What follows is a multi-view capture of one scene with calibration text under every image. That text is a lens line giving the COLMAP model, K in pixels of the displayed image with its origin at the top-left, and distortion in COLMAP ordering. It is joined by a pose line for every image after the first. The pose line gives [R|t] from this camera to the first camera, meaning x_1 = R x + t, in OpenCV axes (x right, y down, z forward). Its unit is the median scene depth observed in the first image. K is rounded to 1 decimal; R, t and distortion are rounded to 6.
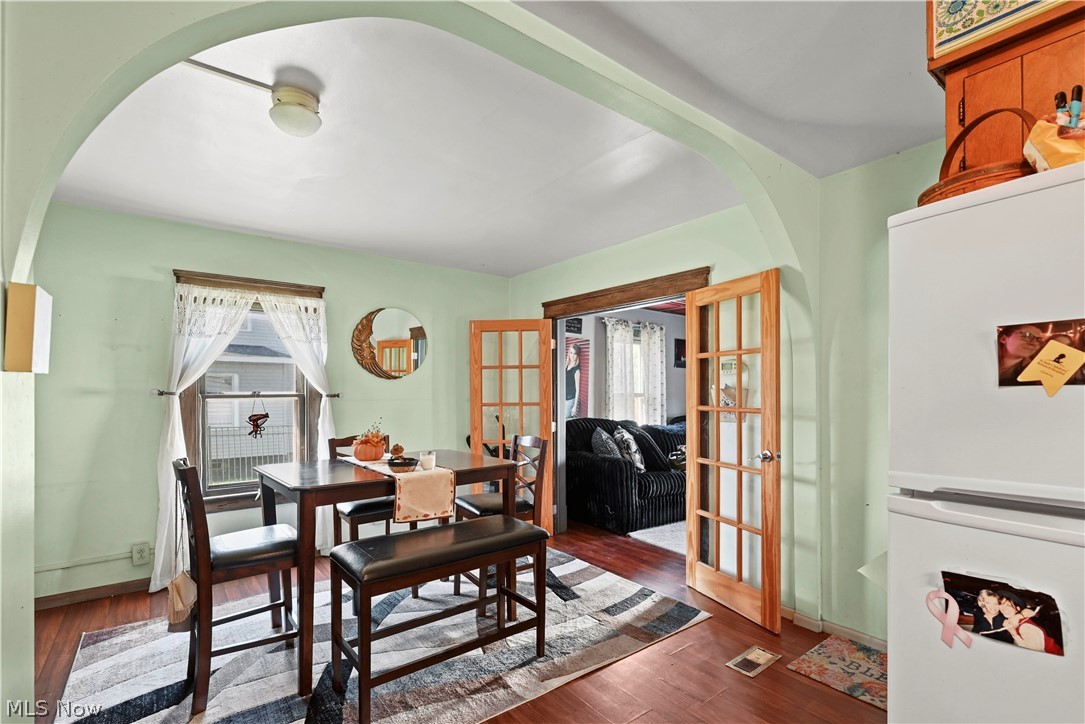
lens RADIAL K [[492.8, 0, 551.2], [0, 492.8, 396.3], [0, 0, 1]] dist [-0.000149, 0.000100]
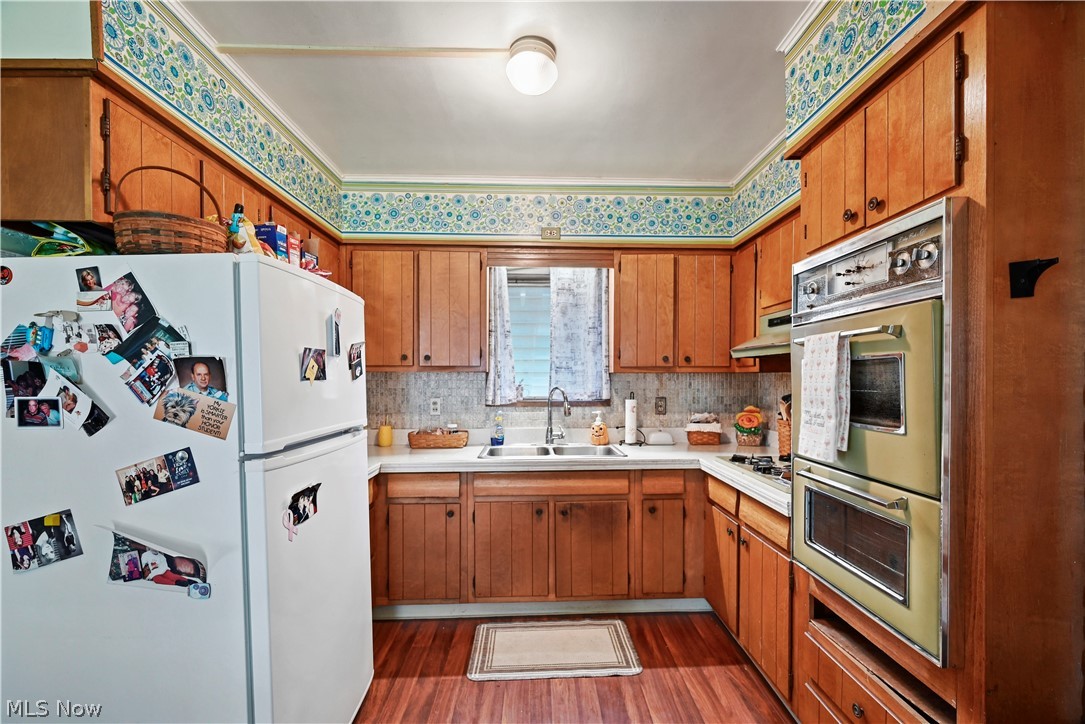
lens RADIAL K [[468.7, 0, 552.9], [0, 468.7, 383.1], [0, 0, 1]] dist [-0.002792, 0.000671]
pose [[-0.816696, 0.002716, 0.577062, -0.121691], [0.006557, 0.999968, 0.004574, -0.004824], [-0.577031, 0.007520, -0.816687, 0.253809]]
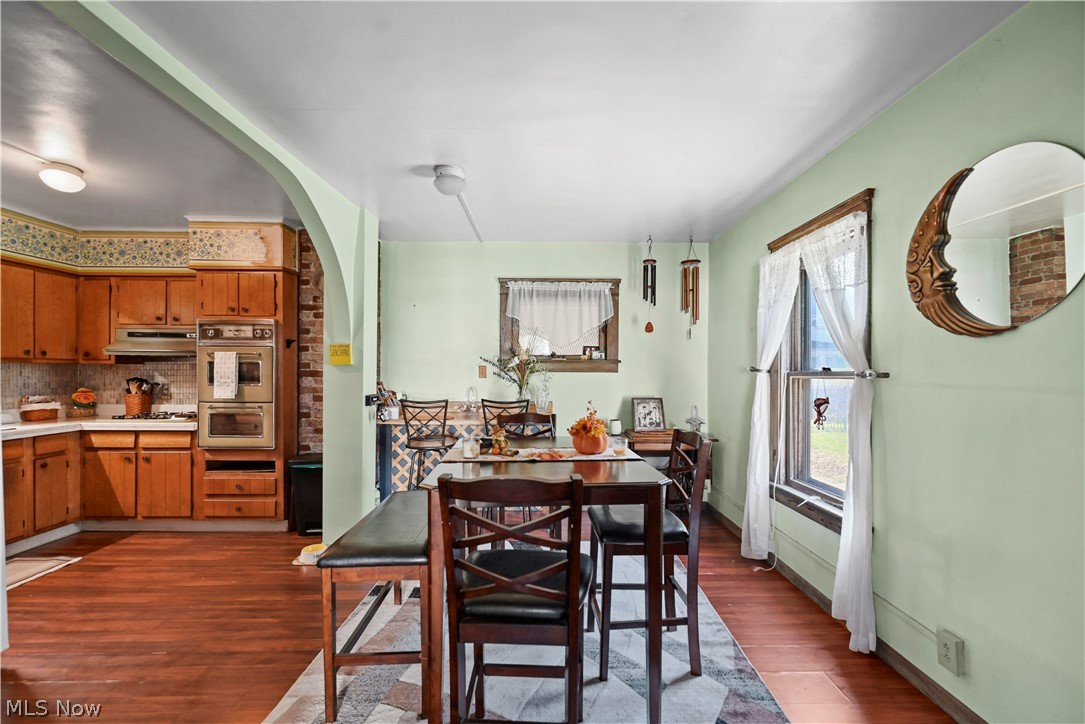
lens RADIAL K [[468.7, 0, 539.7], [0, 468.7, 369.5], [0, 0, 1]] dist [-0.002792, 0.000671]
pose [[-0.610803, 0.007609, -0.791746, 0.154648], [0.001590, 0.999964, 0.008384, -0.008868], [0.791781, 0.003862, -0.610793, 0.722455]]
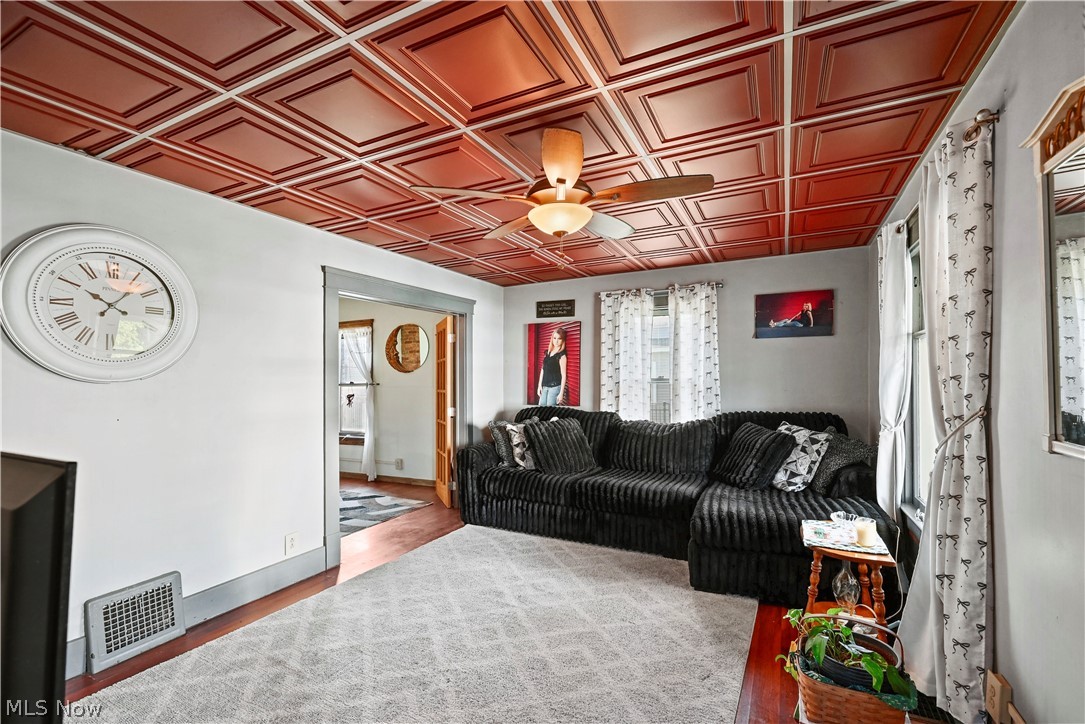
lens RADIAL K [[468.7, 0, 547.3], [0, 468.7, 371.9], [0, 0, 1]] dist [-0.002792, 0.000671]
pose [[0.441657, -0.012293, -0.897100, 0.859852], [0.014426, 0.999874, -0.006599, -0.016383], [0.897068, -0.010027, 0.441778, 0.581074]]
